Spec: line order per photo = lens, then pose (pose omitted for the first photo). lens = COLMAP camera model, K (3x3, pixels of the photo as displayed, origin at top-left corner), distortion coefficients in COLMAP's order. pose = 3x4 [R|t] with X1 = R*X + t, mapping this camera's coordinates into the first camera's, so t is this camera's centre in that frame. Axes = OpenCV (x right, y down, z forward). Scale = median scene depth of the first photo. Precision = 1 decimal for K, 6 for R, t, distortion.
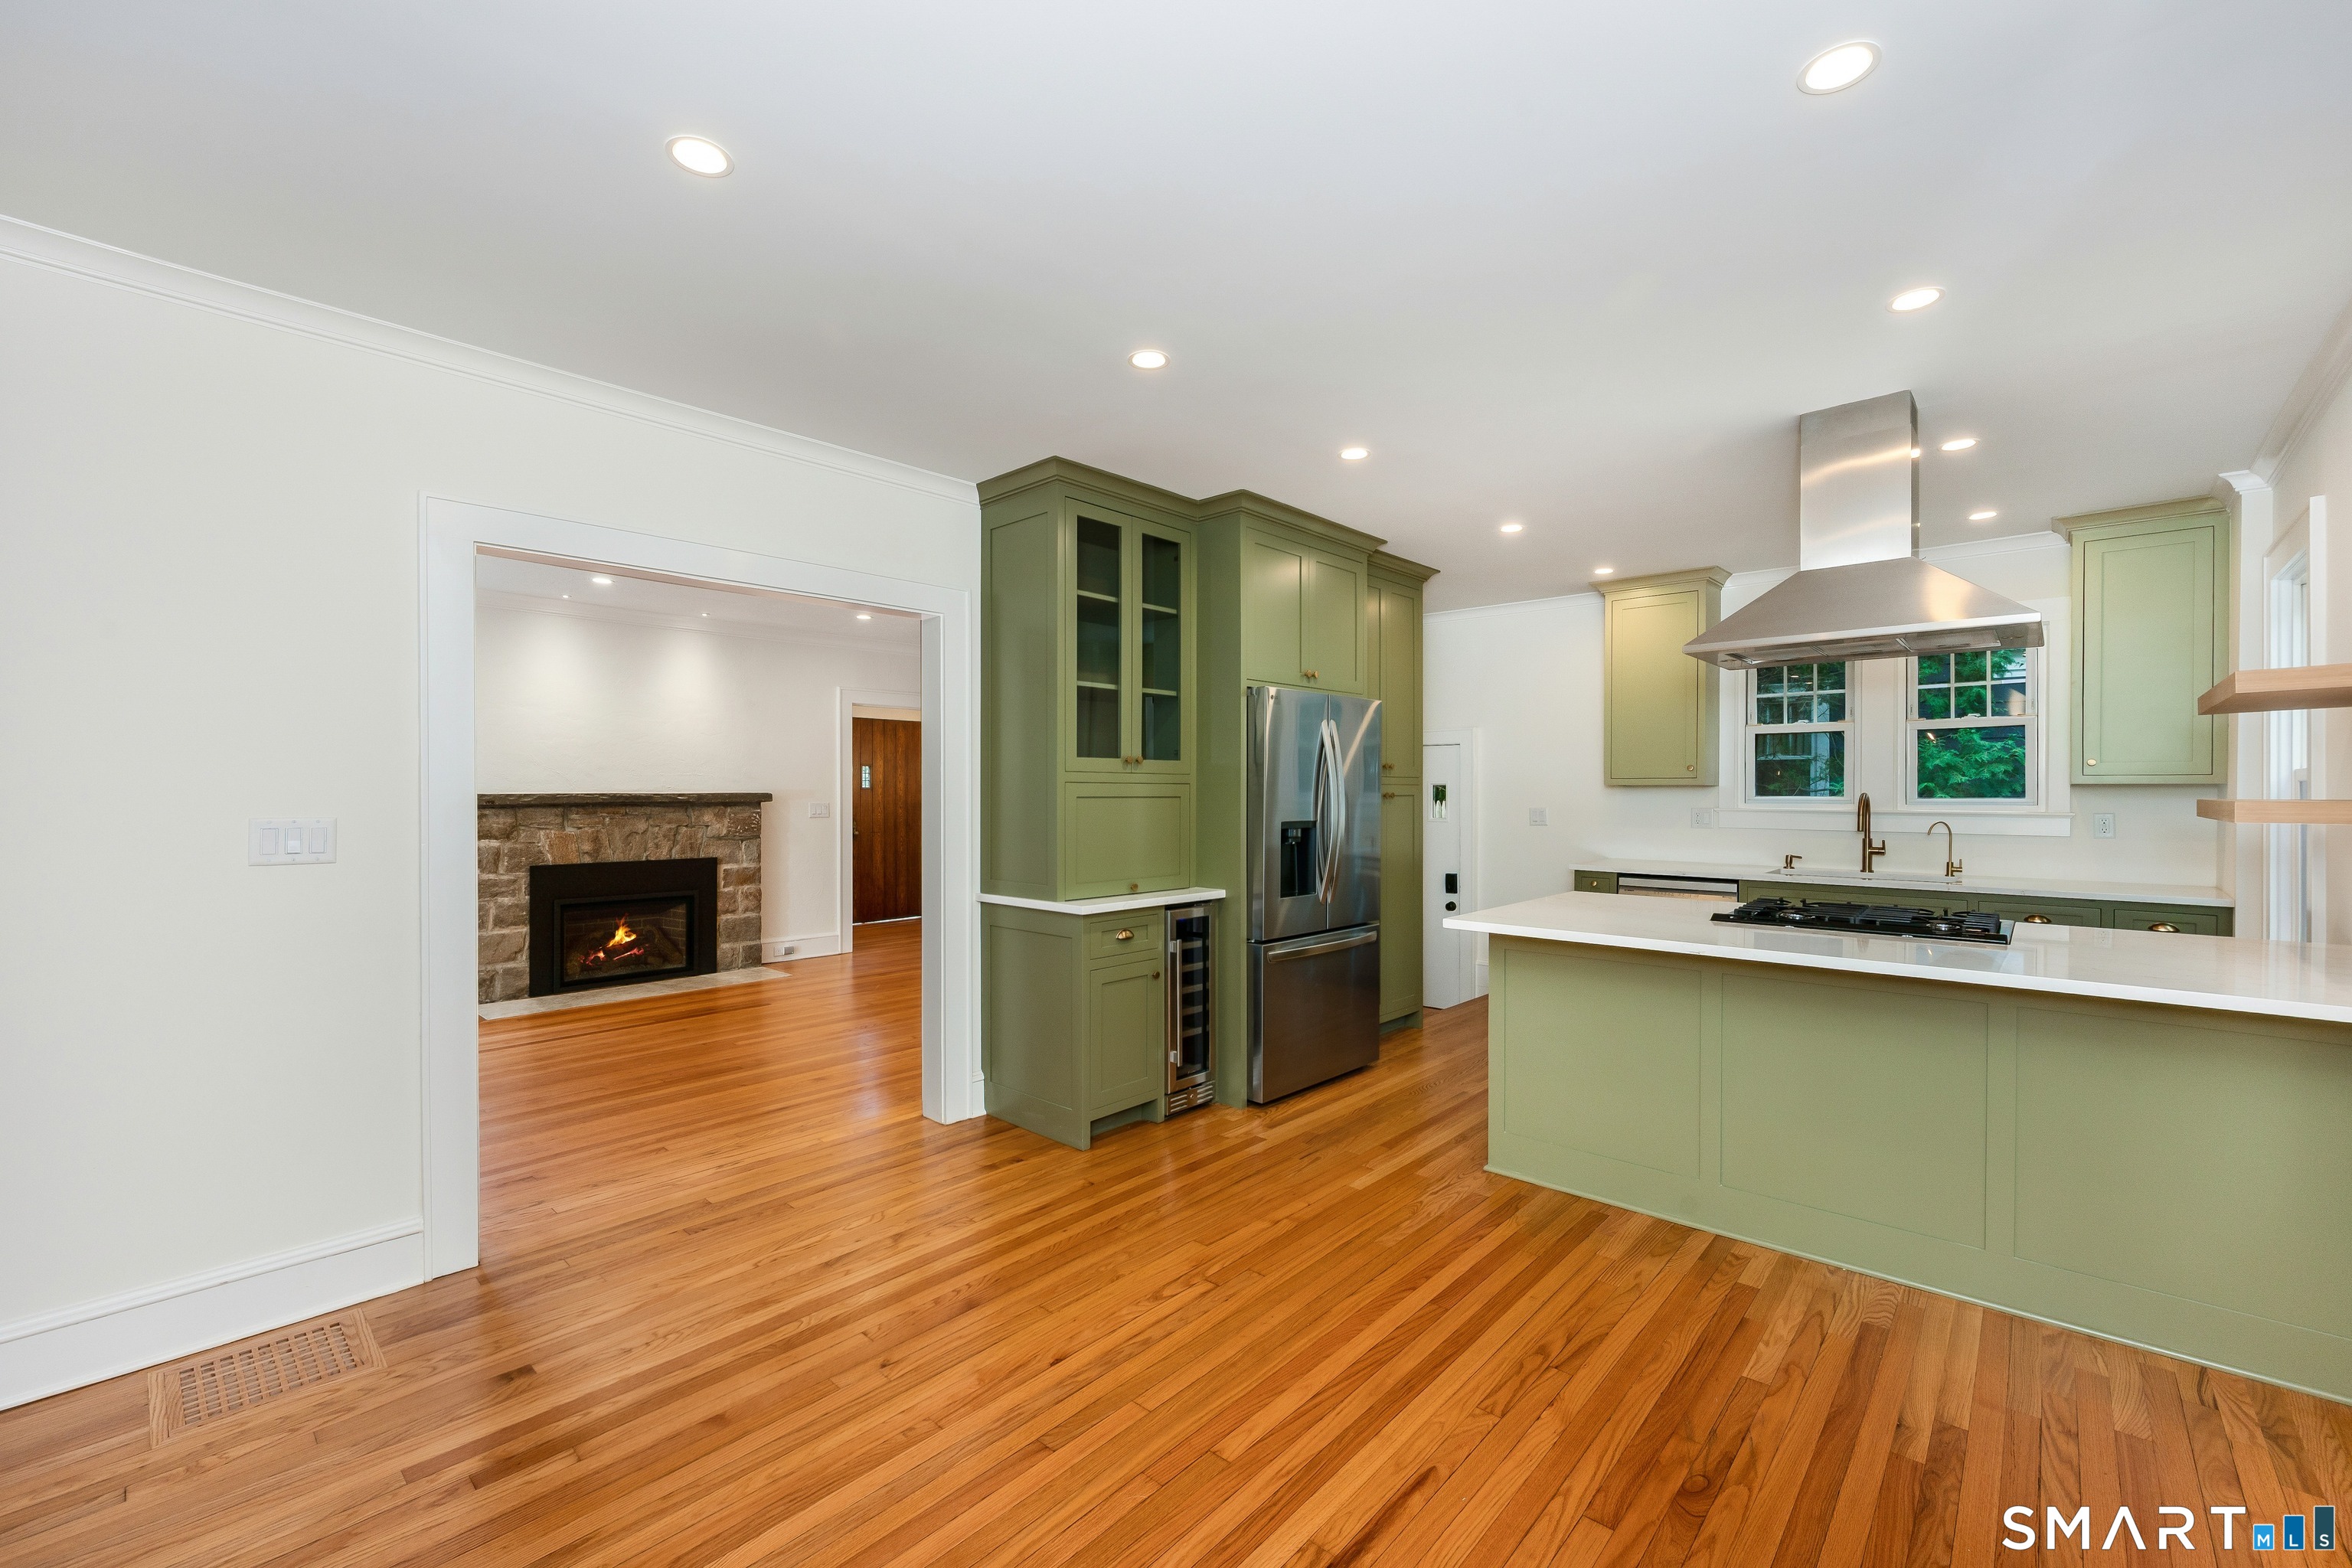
lens RADIAL K [[991.8, 0, 1159.7], [0, 991.8, 791.0], [0, 0, 1]] dist [0.001933, -0.000209]
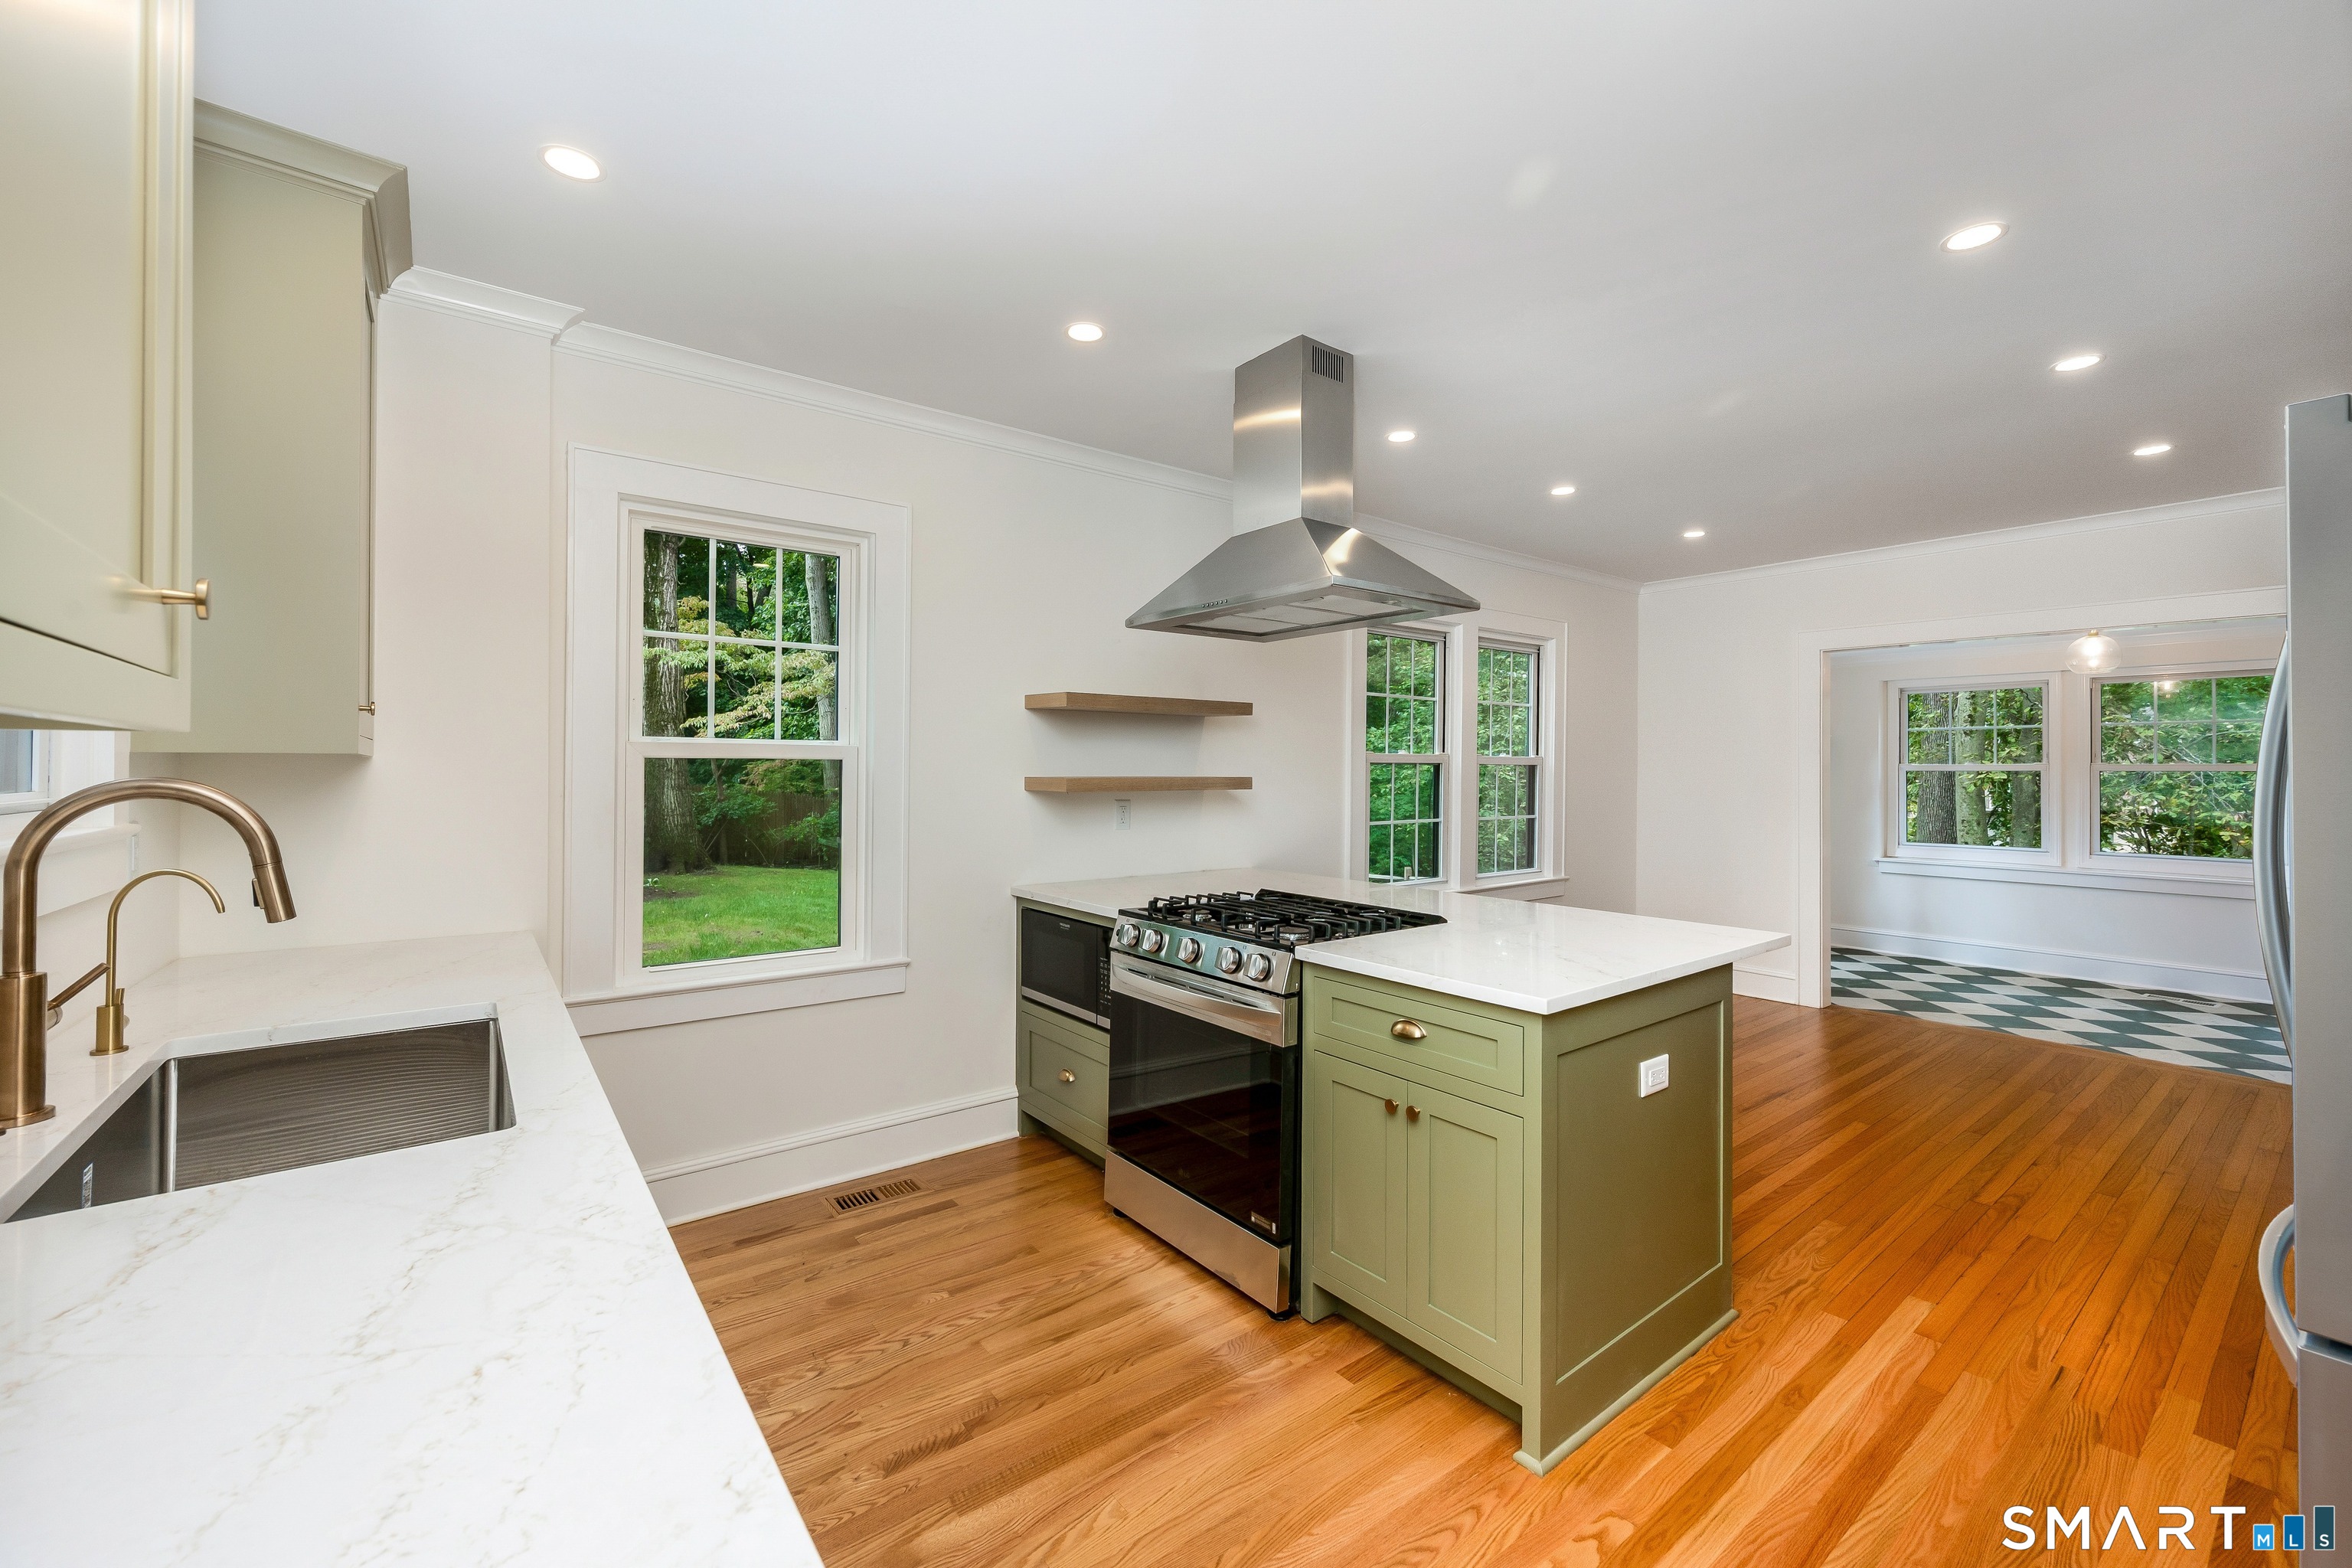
lens RADIAL K [[934.5, 0, 1178.6], [0, 934.5, 769.9], [0, 0, 1]] dist [-0.008757, -0.000266]
pose [[-0.985333, -0.000137, 0.170645, 0.528017], [-0.000631, 0.999996, -0.002838, 0.001887], [-0.170643, -0.002904, -0.985329, 1.497699]]
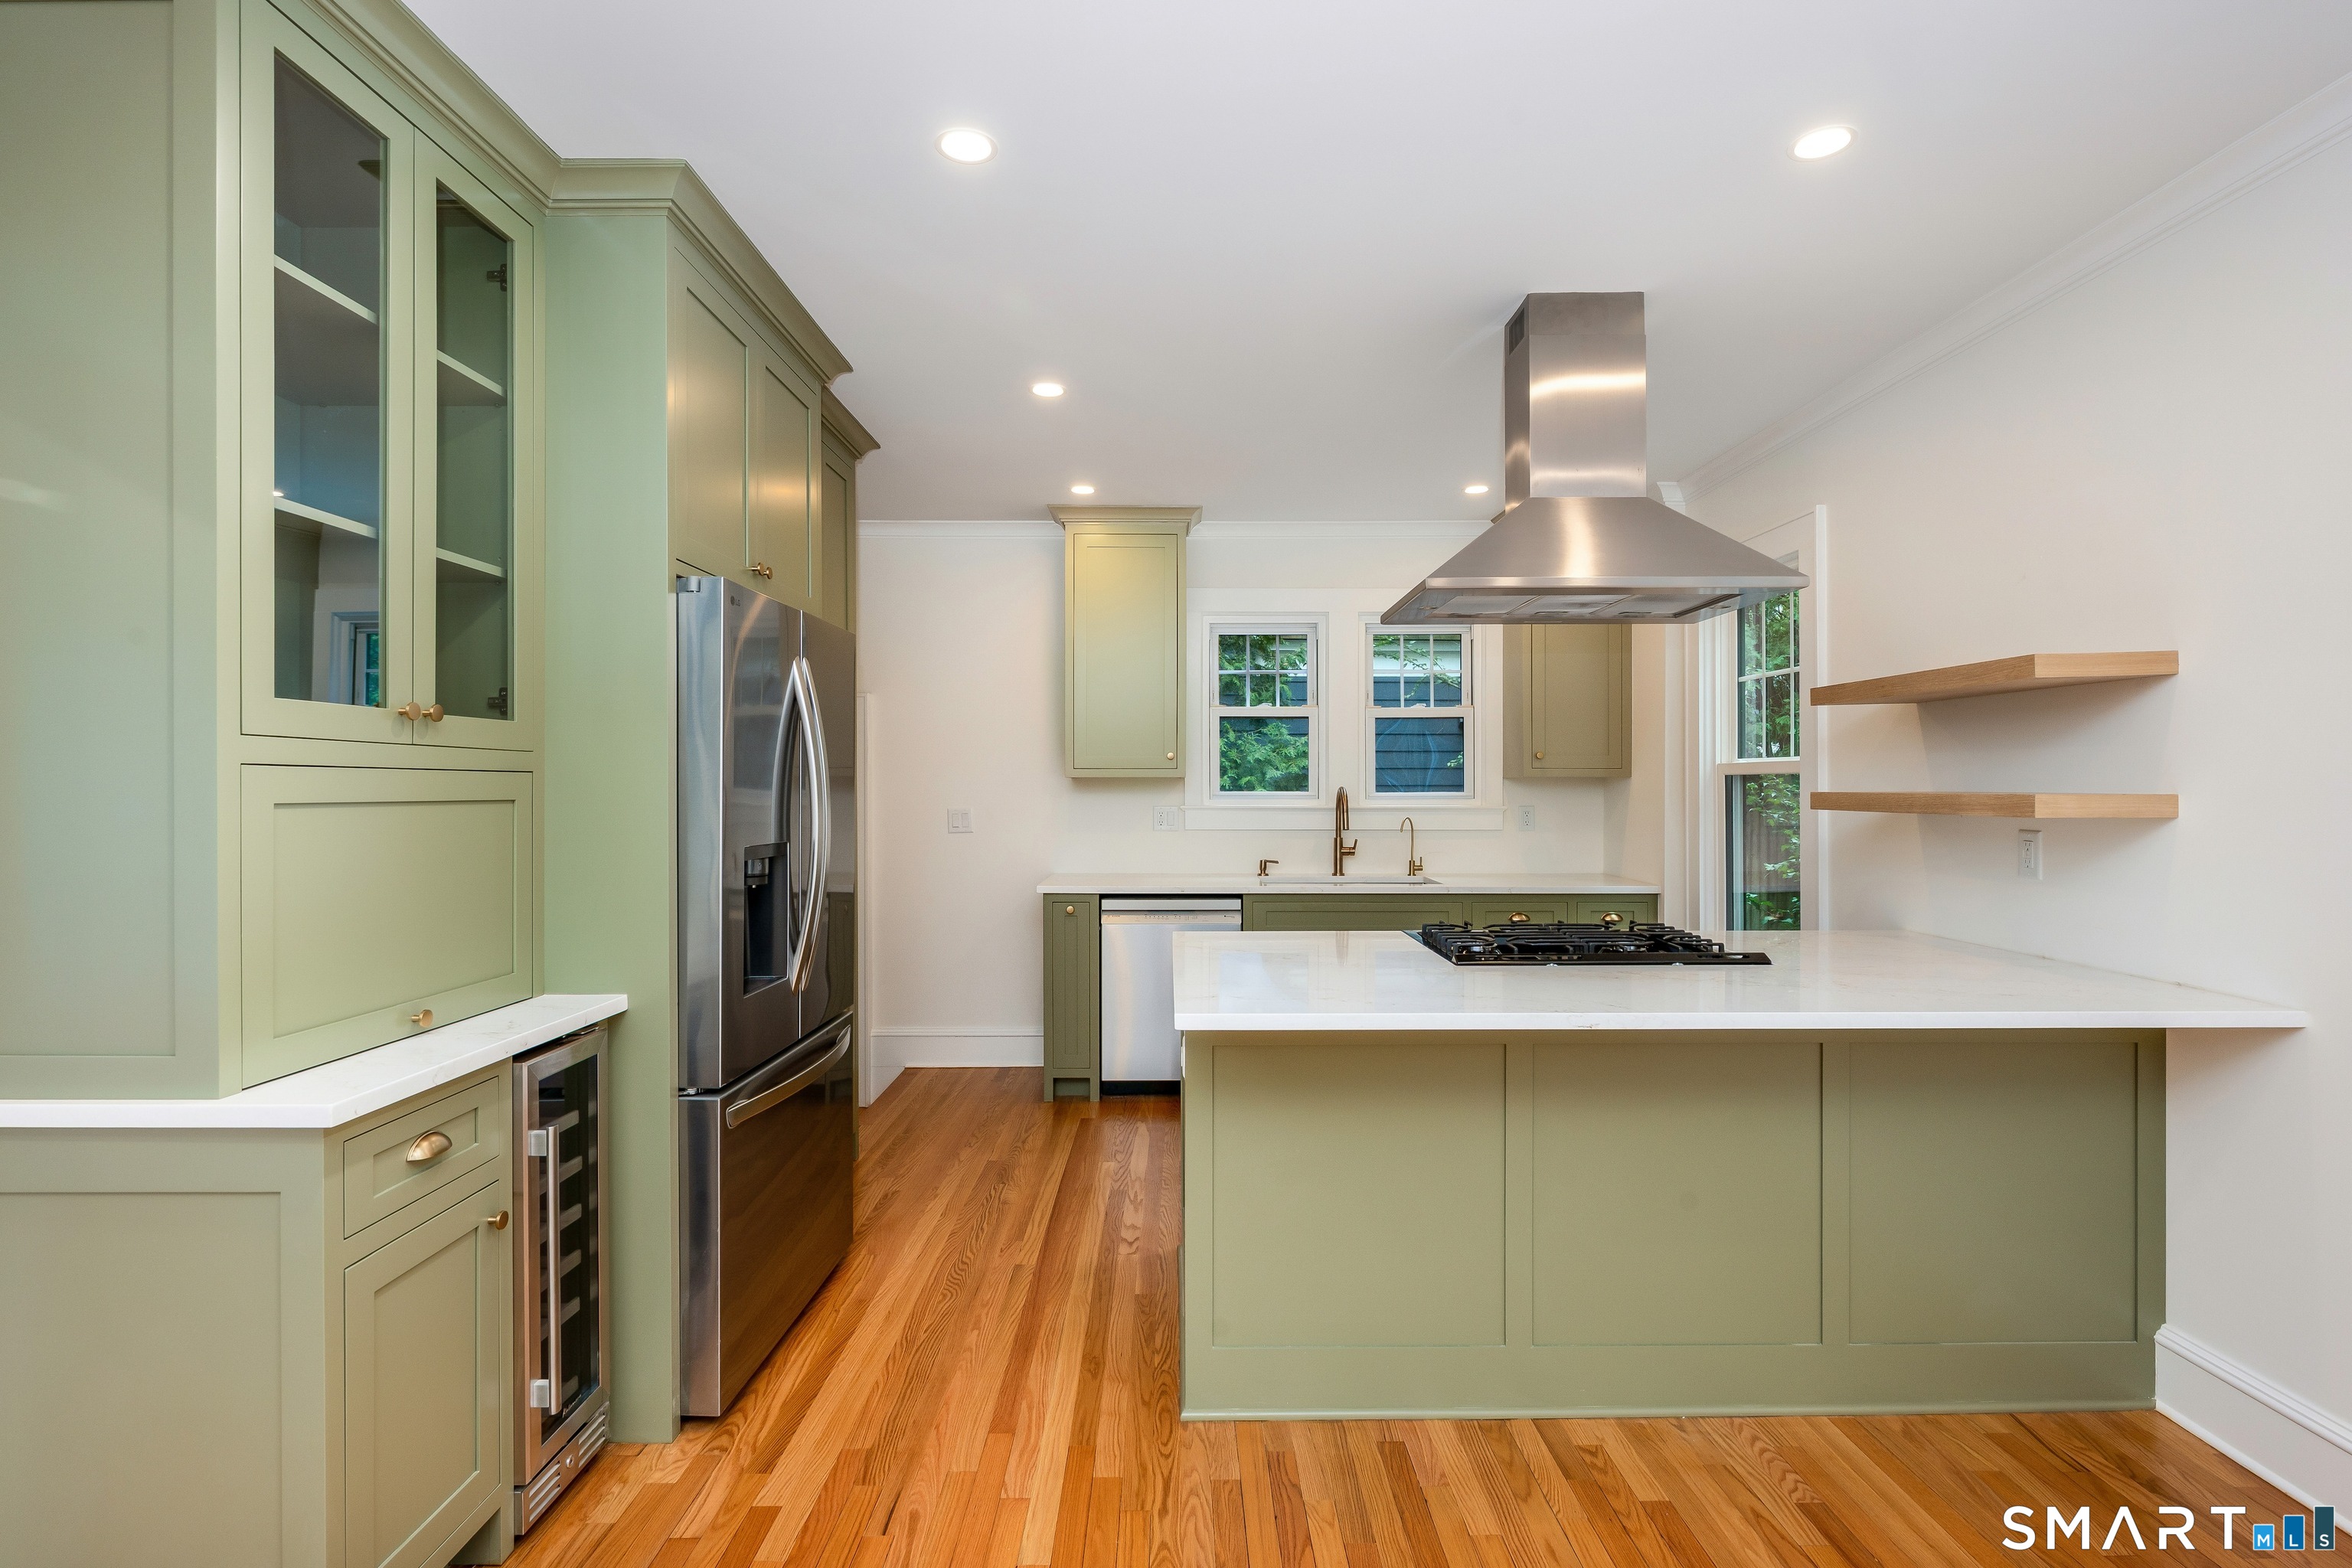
lens RADIAL K [[1161.8, 0, 1196.2], [0, 1161.8, 788.3], [0, 0, 1]] dist [-0.001672, -0.001693]
pose [[0.721200, -0.003627, 0.692717, -0.130865], [0.001906, 0.999993, 0.003252, -0.000819], [-0.692724, -0.001025, 0.721202, 0.429555]]
